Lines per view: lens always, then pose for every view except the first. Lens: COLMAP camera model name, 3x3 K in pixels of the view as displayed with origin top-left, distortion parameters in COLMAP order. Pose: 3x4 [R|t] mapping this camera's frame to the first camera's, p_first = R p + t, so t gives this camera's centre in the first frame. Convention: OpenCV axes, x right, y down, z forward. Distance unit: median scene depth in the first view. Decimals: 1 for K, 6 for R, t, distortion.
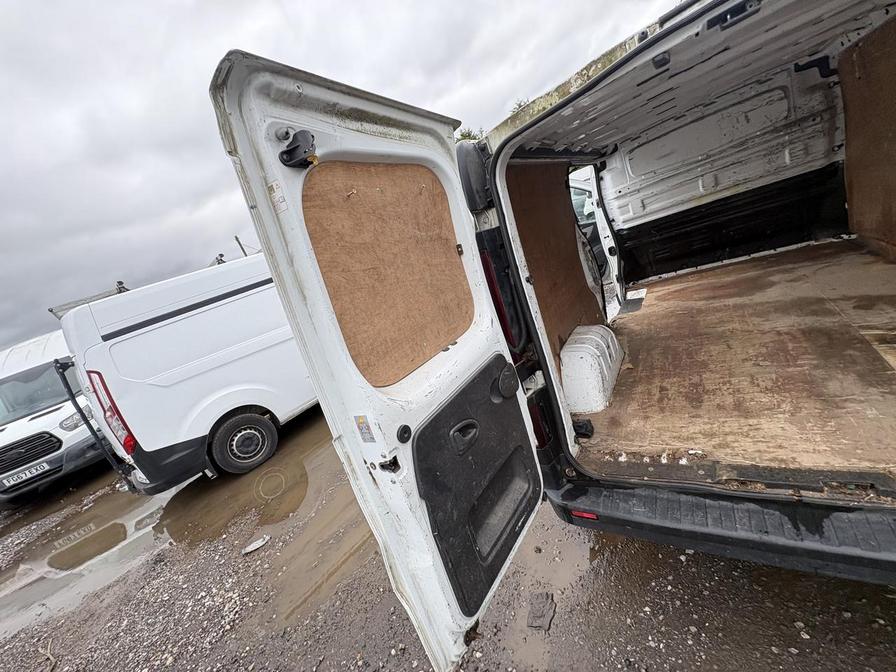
lens RADIAL K [[357.5, 0, 448.7], [0, 357.5, 333.7], [0, 0, 1]] dist [0.005107, -0.000275]
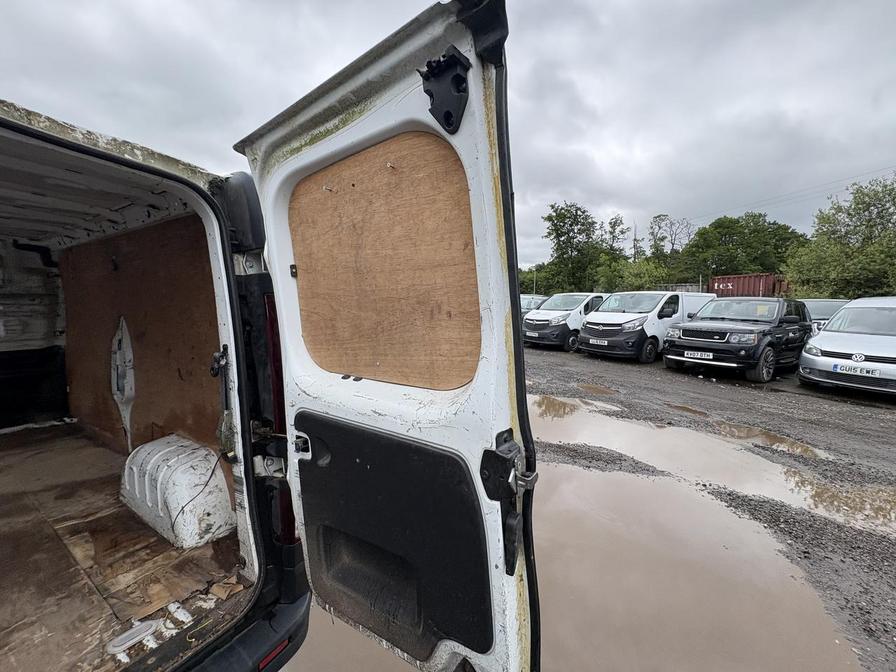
lens RADIAL K [[357.8, 0, 444.4], [0, 357.8, 335.0], [0, 0, 1]] dist [0.002272, 0.000163]
pose [[0.005352, 0.255468, 0.966803, 0.169235], [0.230951, 0.940363, -0.249760, -0.007336], [-0.972951, 0.224620, -0.053968, -0.015003]]
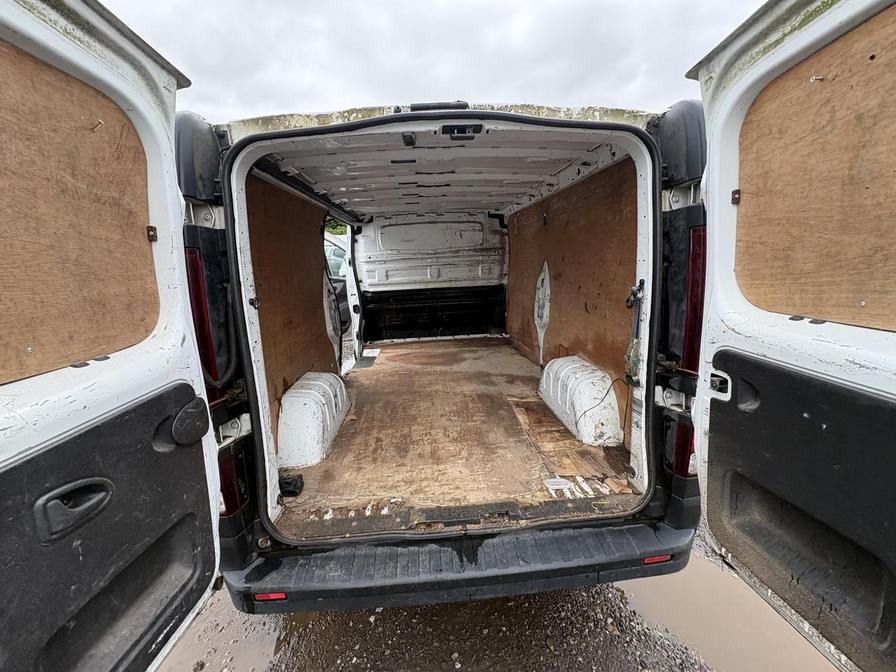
lens RADIAL K [[356.3, 0, 448.0], [0, 356.3, 336.0], [0, 0, 1]] dist [0.006446, 0.000202]
pose [[0.764266, 0.189588, 0.616404, 0.071375], [-0.092456, 0.978149, -0.186216, 0.041098], [-0.638239, 0.085329, 0.765095, 0.069016]]
